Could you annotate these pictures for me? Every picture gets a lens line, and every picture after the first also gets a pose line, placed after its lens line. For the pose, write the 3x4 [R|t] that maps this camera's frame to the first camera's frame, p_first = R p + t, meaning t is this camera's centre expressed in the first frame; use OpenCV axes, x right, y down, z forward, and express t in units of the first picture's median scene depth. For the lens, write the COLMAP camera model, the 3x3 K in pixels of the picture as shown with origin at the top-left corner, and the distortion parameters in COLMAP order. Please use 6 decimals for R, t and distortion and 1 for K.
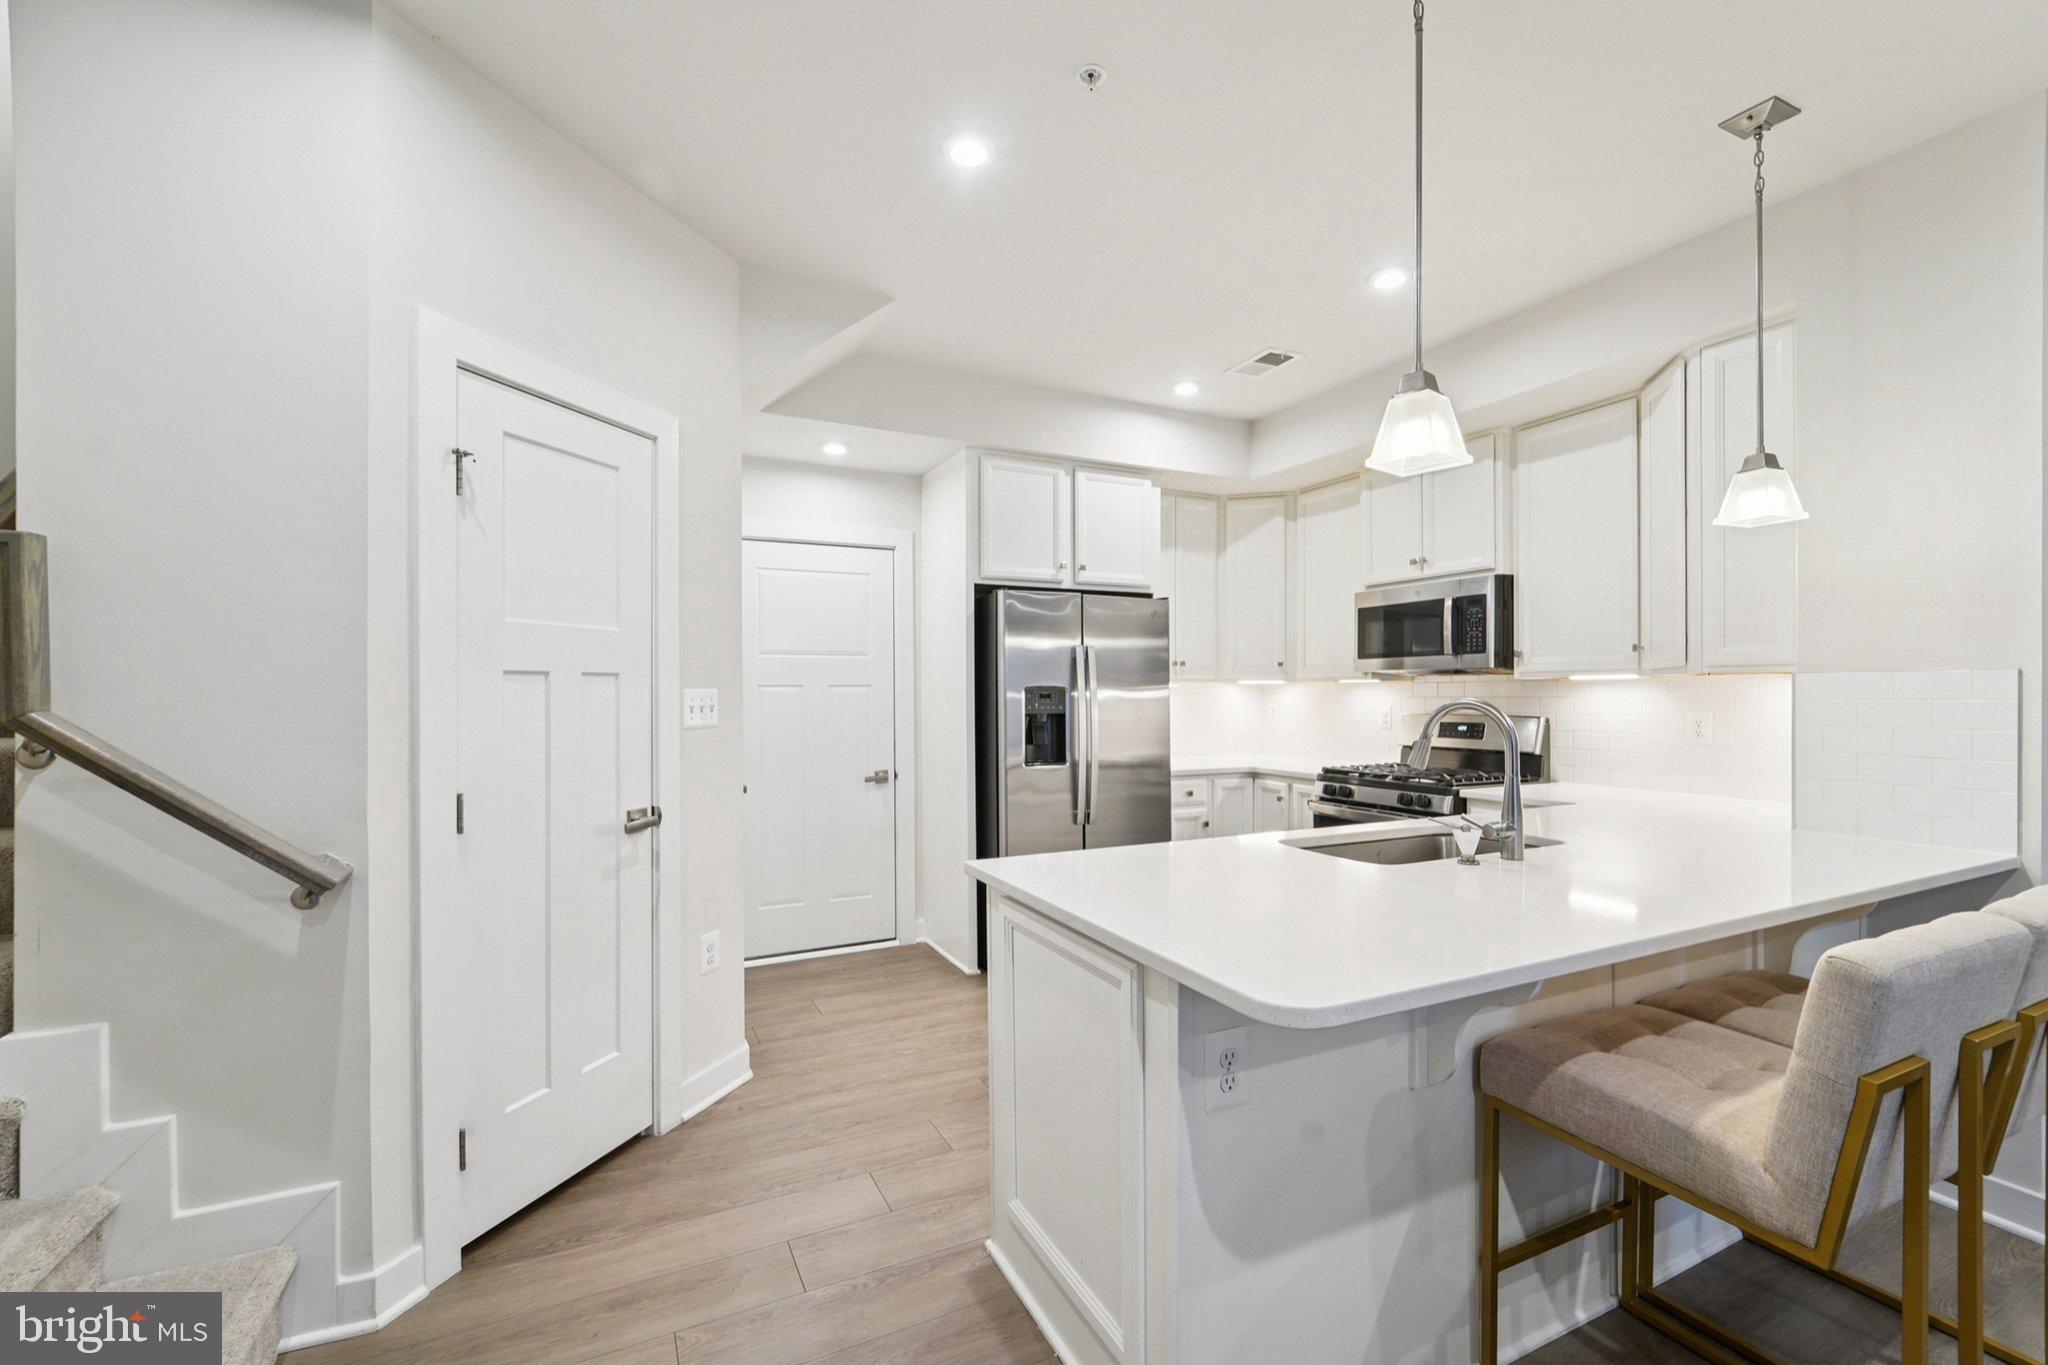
lens RADIAL K [[863.5, 0, 1024.0], [0, 863.5, 682.5], [0, 0, 1]] dist [-0.004103, -0.000086]
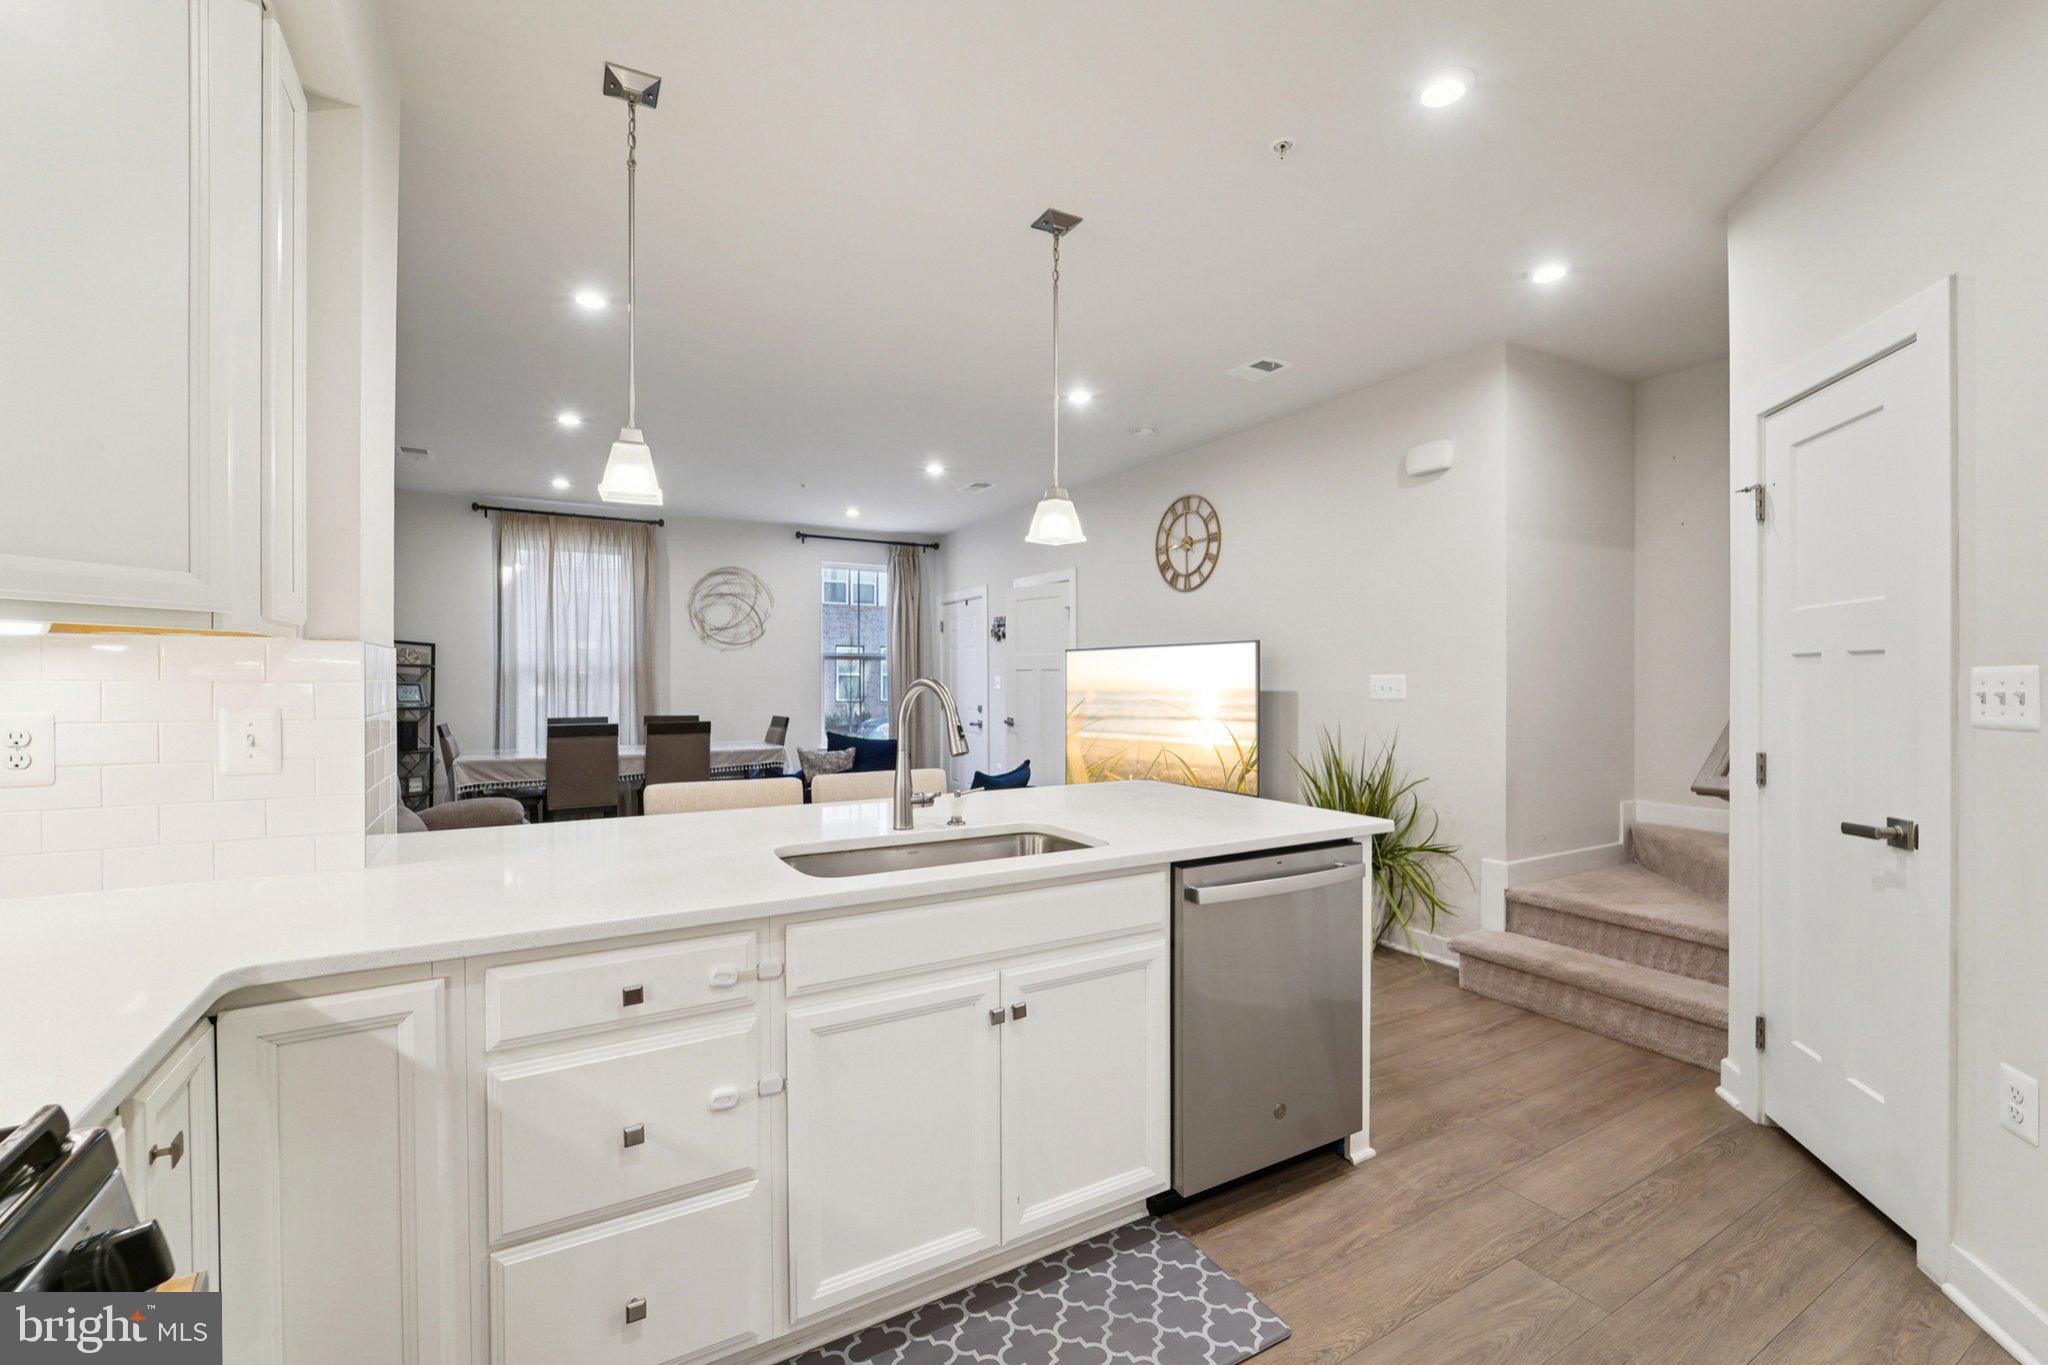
lens RADIAL K [[863.5, 0, 1024.0], [0, 863.5, 682.5], [0, 0, 1]] dist [-0.004103, -0.000086]
pose [[-0.996653, -0.001004, -0.081745, 0.461687], [-0.000865, 0.999998, -0.001733, 0.025226], [0.081746, -0.001657, -0.996652, 1.881895]]
